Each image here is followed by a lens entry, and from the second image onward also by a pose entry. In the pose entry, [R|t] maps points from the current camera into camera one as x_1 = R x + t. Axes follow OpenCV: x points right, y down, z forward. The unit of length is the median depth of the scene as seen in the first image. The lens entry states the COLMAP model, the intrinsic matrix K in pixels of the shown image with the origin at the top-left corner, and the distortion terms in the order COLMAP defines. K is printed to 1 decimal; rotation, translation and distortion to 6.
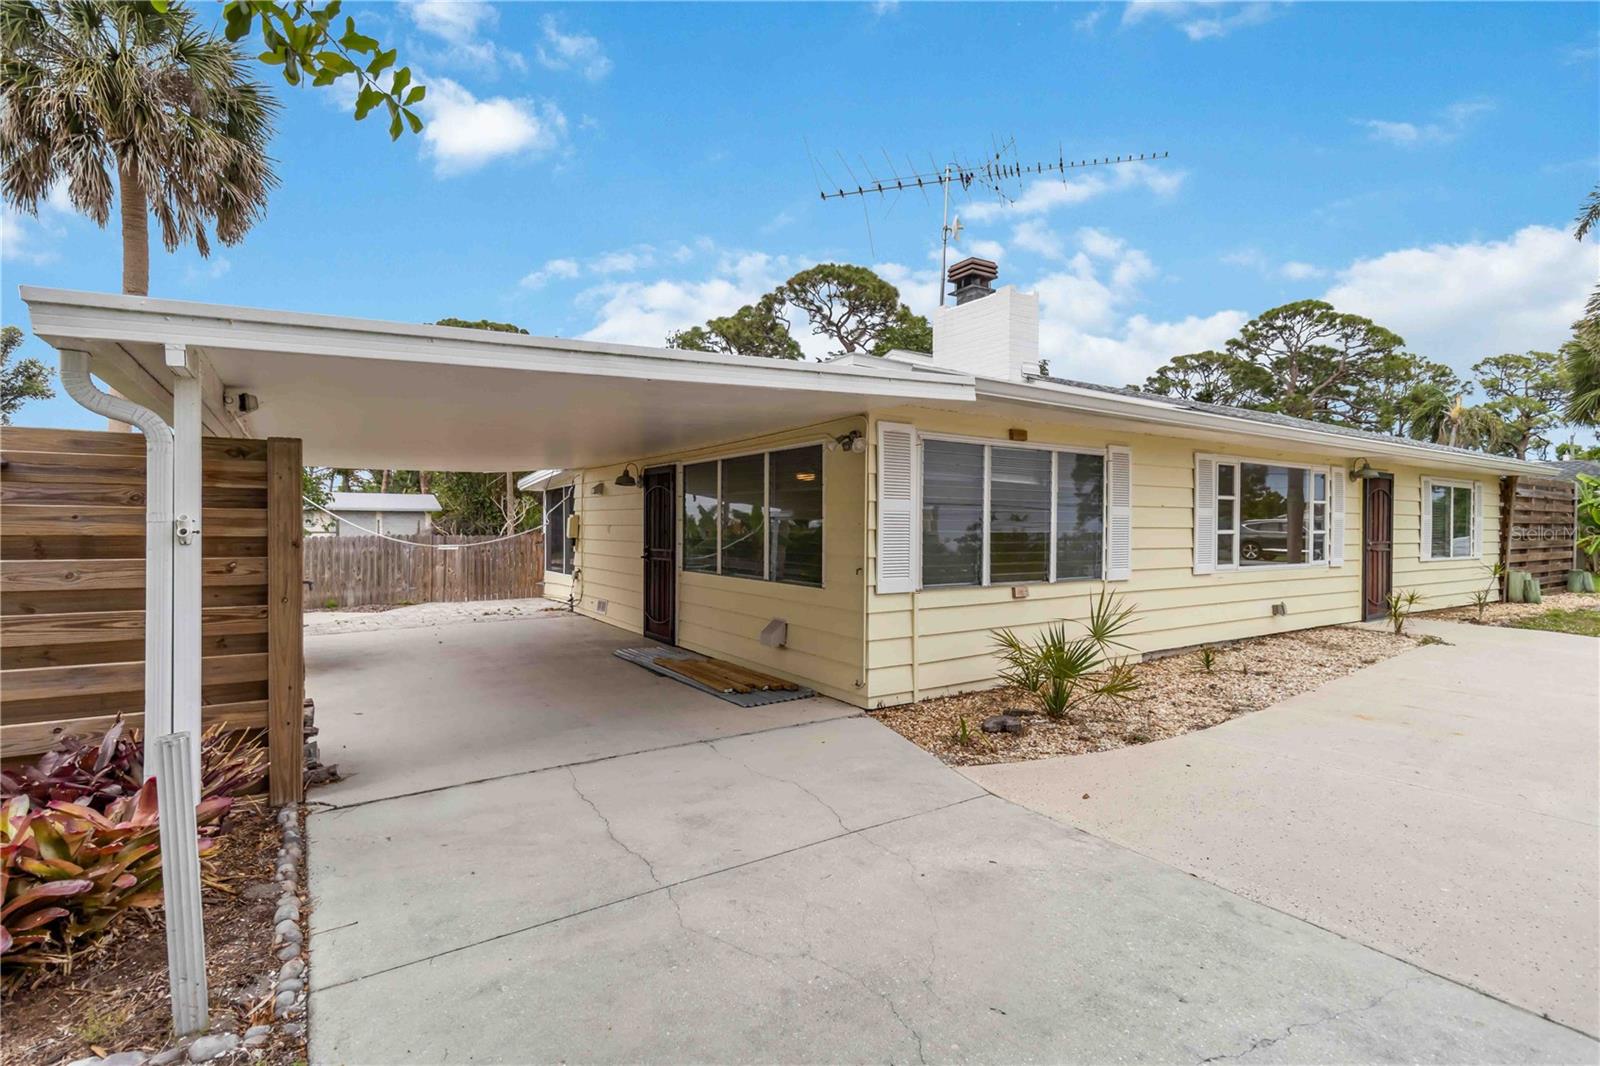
lens RADIAL K [[745.9, 0, 790.7], [0, 745.9, 533.2], [0, 0, 1]] dist [-0.000301, 0.001503]
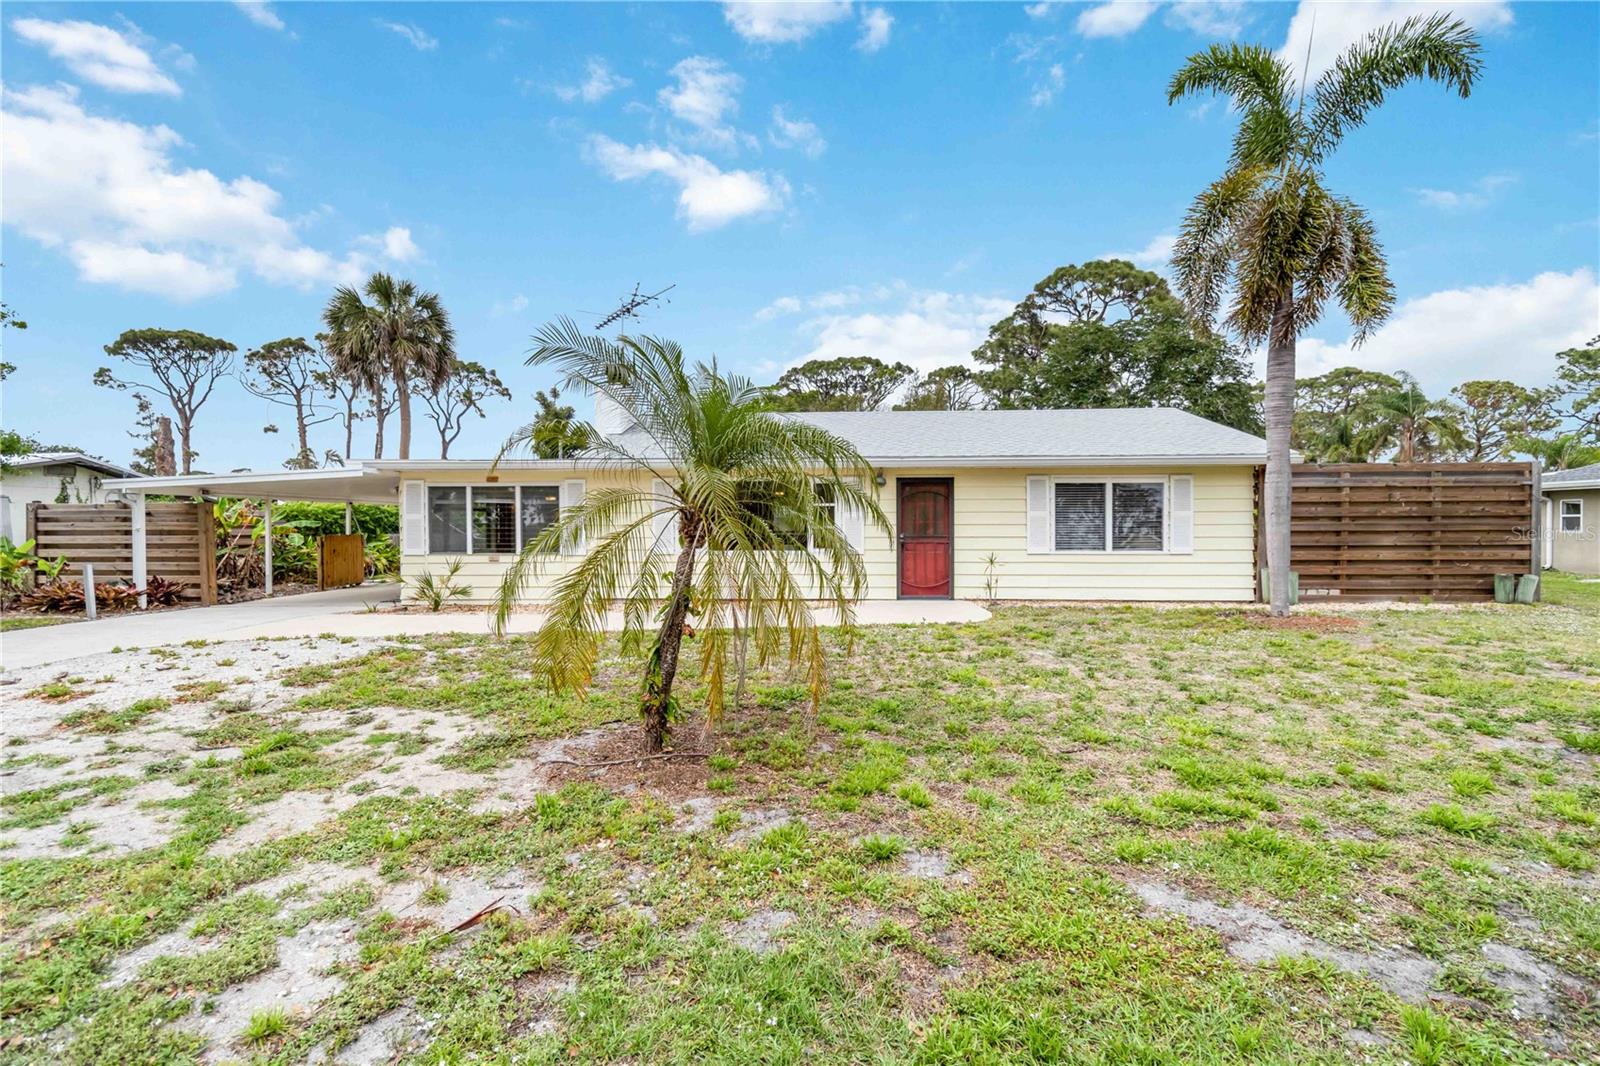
lens RADIAL K [[745.9, 0, 798.4], [0, 745.9, 531.7], [0, 0, 1]] dist [-0.000301, 0.001503]
pose [[0.820328, -0.005123, -0.571871, 1.386948], [0.001294, 0.999974, -0.007103, 0.014928], [0.571892, 0.005087, 0.820313, -0.110868]]
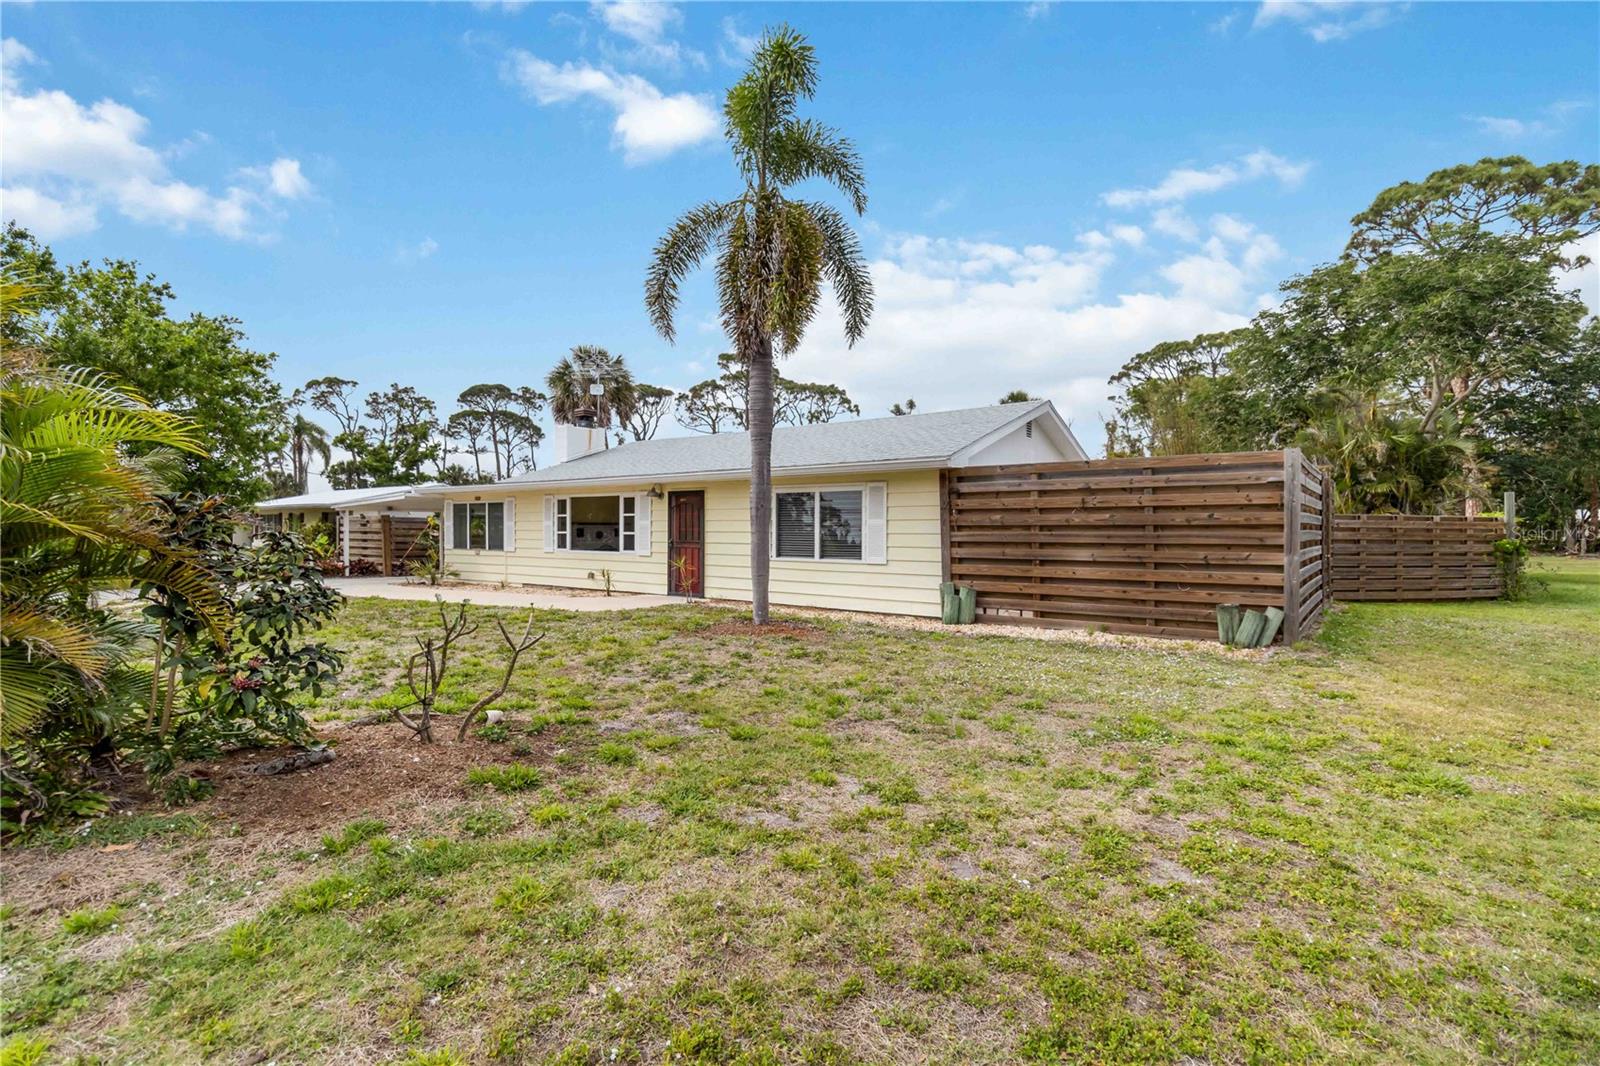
lens RADIAL K [[745.9, 0, 792.1], [0, 745.9, 531.0], [0, 0, 1]] dist [-0.000301, 0.001503]
pose [[0.355621, -0.002624, -0.934627, 2.282509], [-0.012196, 0.999898, -0.007448, 0.001575], [0.934551, 0.014048, 0.355553, 0.730965]]
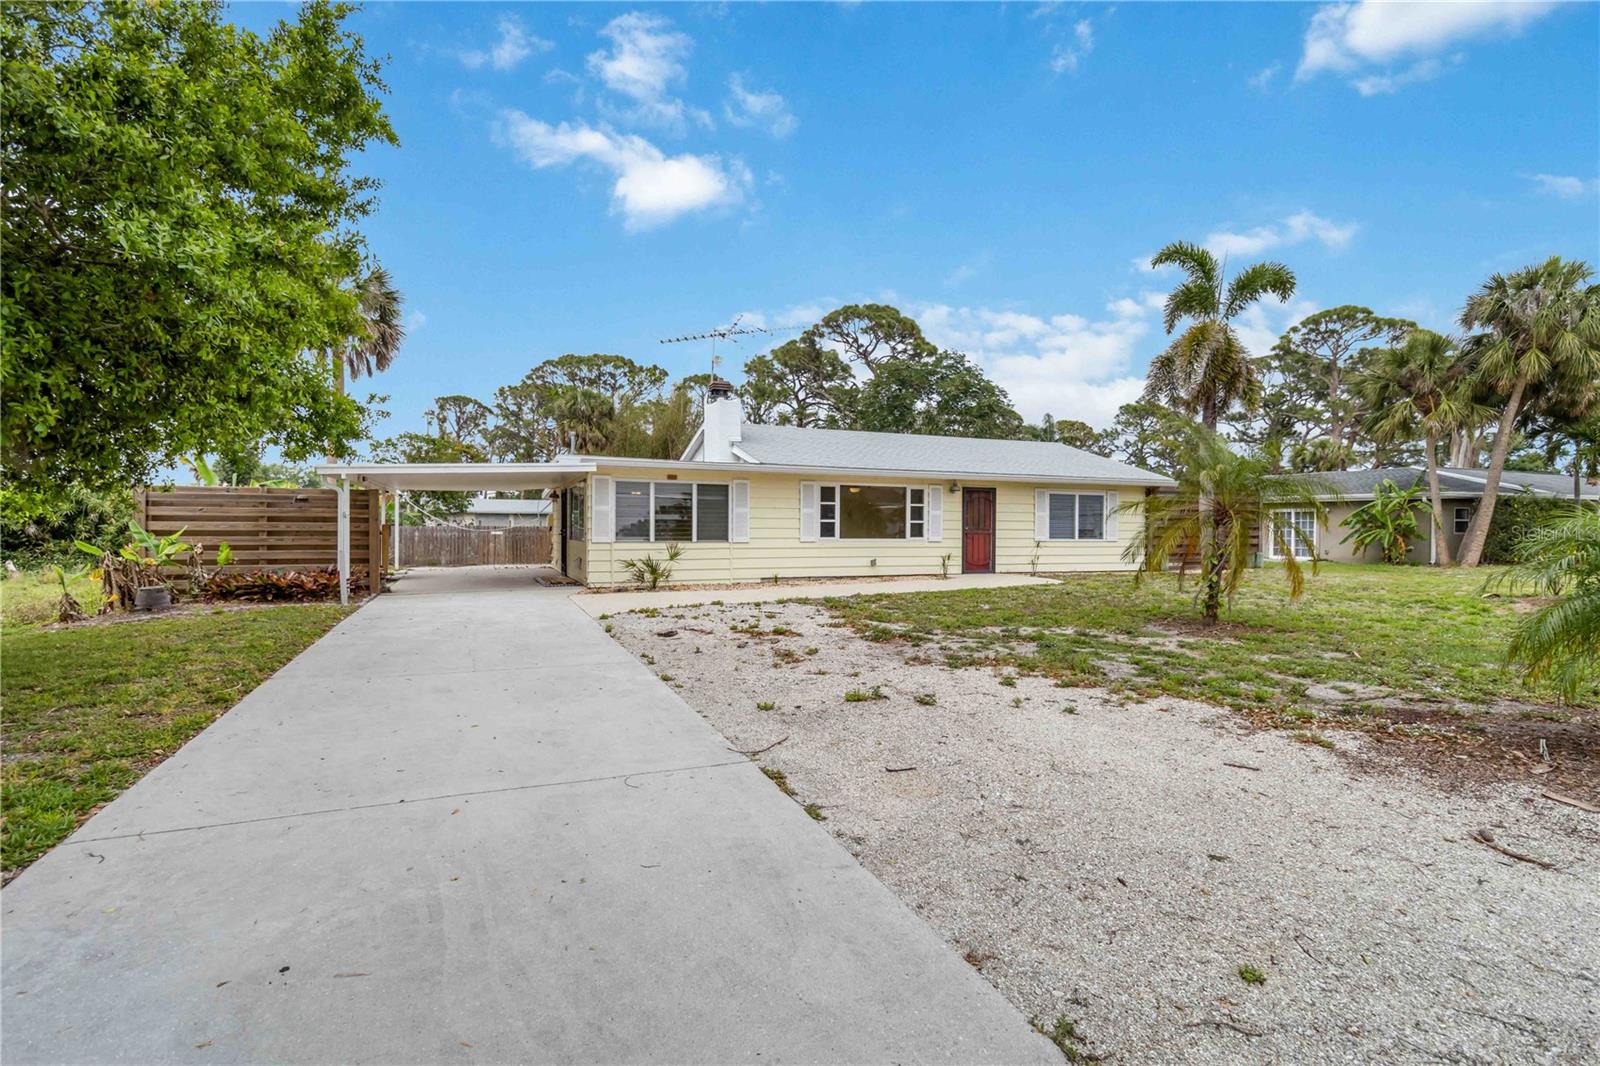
lens RADIAL K [[745.9, 0, 795.3], [0, 745.9, 533.5], [0, 0, 1]] dist [-0.000301, 0.001503]
pose [[0.985065, 0.002286, -0.172165, 0.707257], [-0.002785, 0.999993, -0.002652, 0.031313], [0.172158, 0.003092, 0.985065, -0.794309]]
